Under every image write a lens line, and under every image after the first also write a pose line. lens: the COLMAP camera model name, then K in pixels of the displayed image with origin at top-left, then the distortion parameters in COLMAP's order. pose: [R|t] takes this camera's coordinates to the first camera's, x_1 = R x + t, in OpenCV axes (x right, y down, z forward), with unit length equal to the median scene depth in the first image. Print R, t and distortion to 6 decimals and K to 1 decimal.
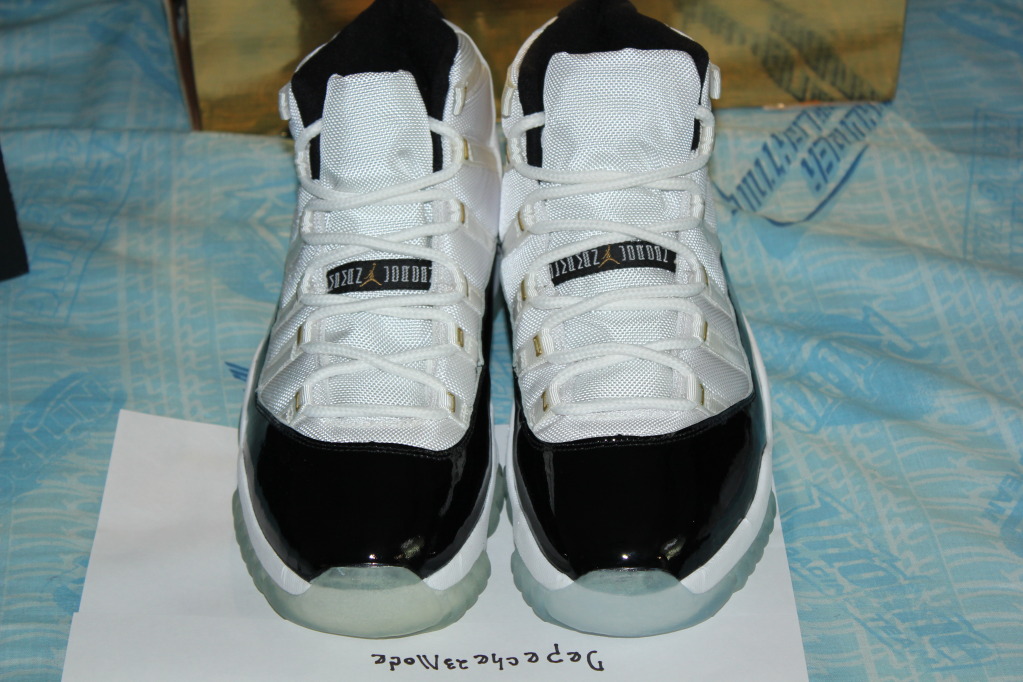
lens RADIAL K [[2405.3, 0, 511.5], [0, 2405.3, 341.0], [0, 0, 1]] dist [0.071158, 0.250646]
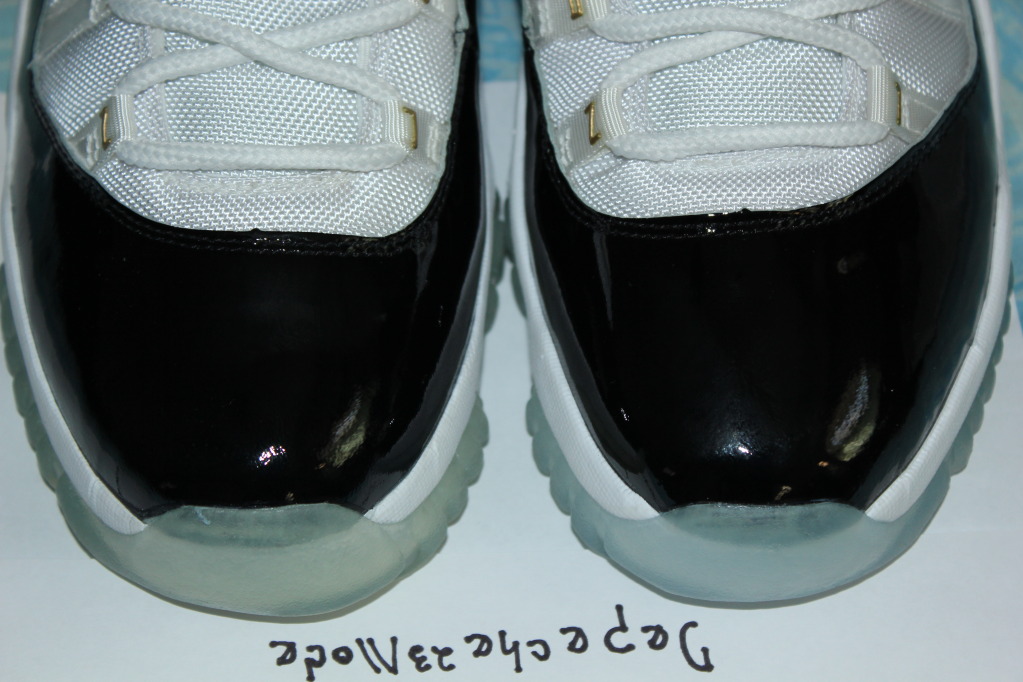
lens RADIAL K [[2405.3, 0, 511.5], [0, 2405.3, 341.0], [0, 0, 1]] dist [0.071158, 0.250646]
pose [[0.999294, -0.015804, 0.034071, -0.020901], [0.003562, 0.942948, 0.332920, -0.098912], [-0.037388, -0.332563, 0.942339, 0.490583]]
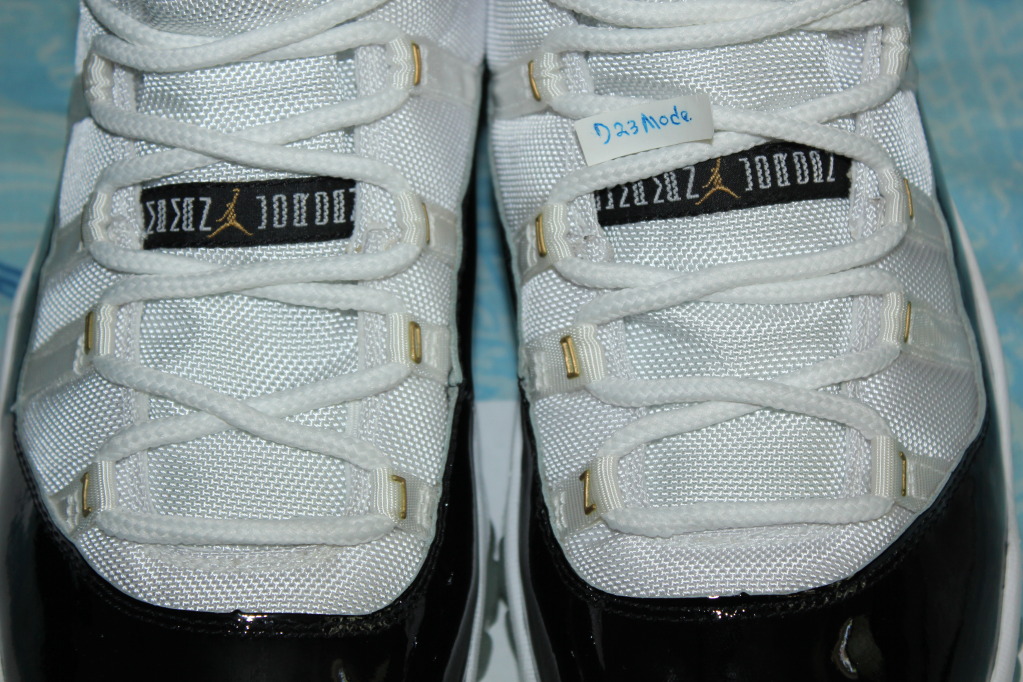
lens RADIAL K [[2405.3, 0, 511.5], [0, 2405.3, 341.0], [0, 0, 1]] dist [0.071158, 0.250646]
pose [[0.999697, -0.004855, 0.024149, -0.013239], [-0.003004, 0.949027, 0.315179, -0.156554], [-0.024448, -0.315156, 0.948725, 0.526131]]
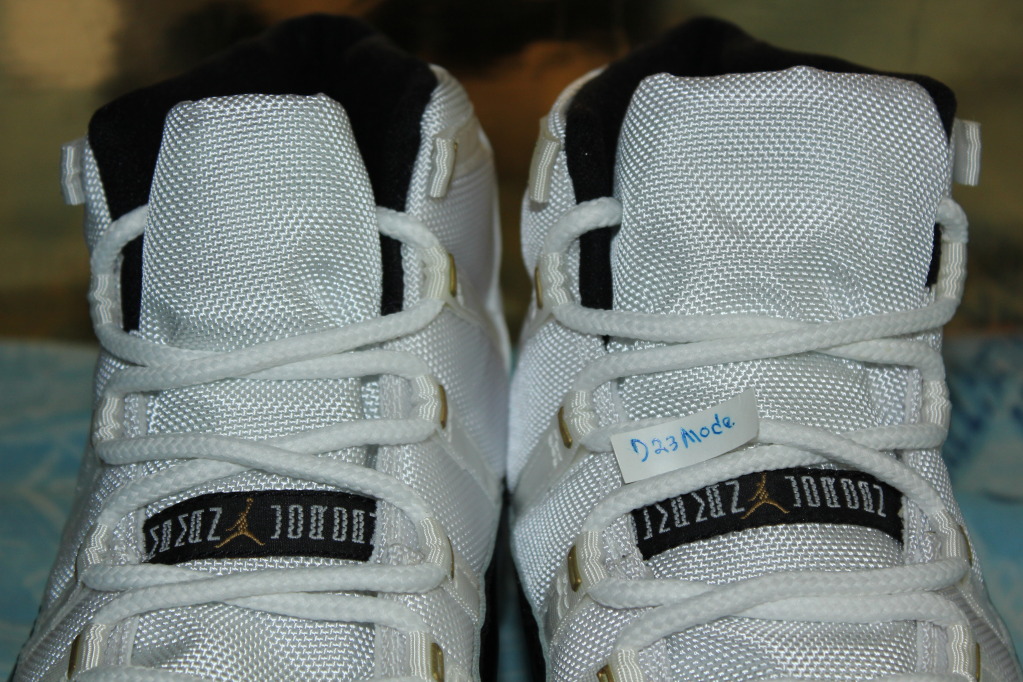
lens RADIAL K [[2405.3, 0, 511.5], [0, 2405.3, 341.0], [0, 0, 1]] dist [0.071158, 0.250646]
pose [[0.998520, 0.026236, 0.047644, -0.030083], [-0.016198, 0.979663, -0.199995, 0.028722], [-0.051922, 0.198928, 0.978638, 0.545522]]
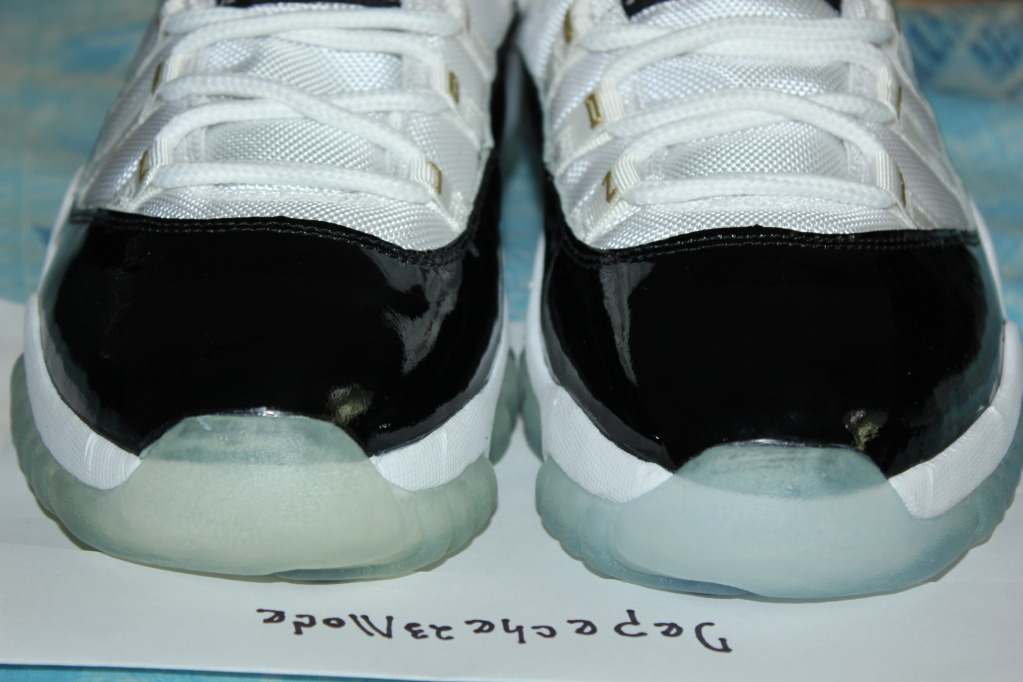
lens RADIAL K [[2405.3, 0, 511.5], [0, 2405.3, 341.0], [0, 0, 1]] dist [0.071158, 0.250646]
pose [[0.998730, 0.041241, 0.028946, -0.021338], [-0.034829, 0.980215, -0.194846, 0.159161], [-0.036409, 0.193591, 0.980407, 0.472867]]
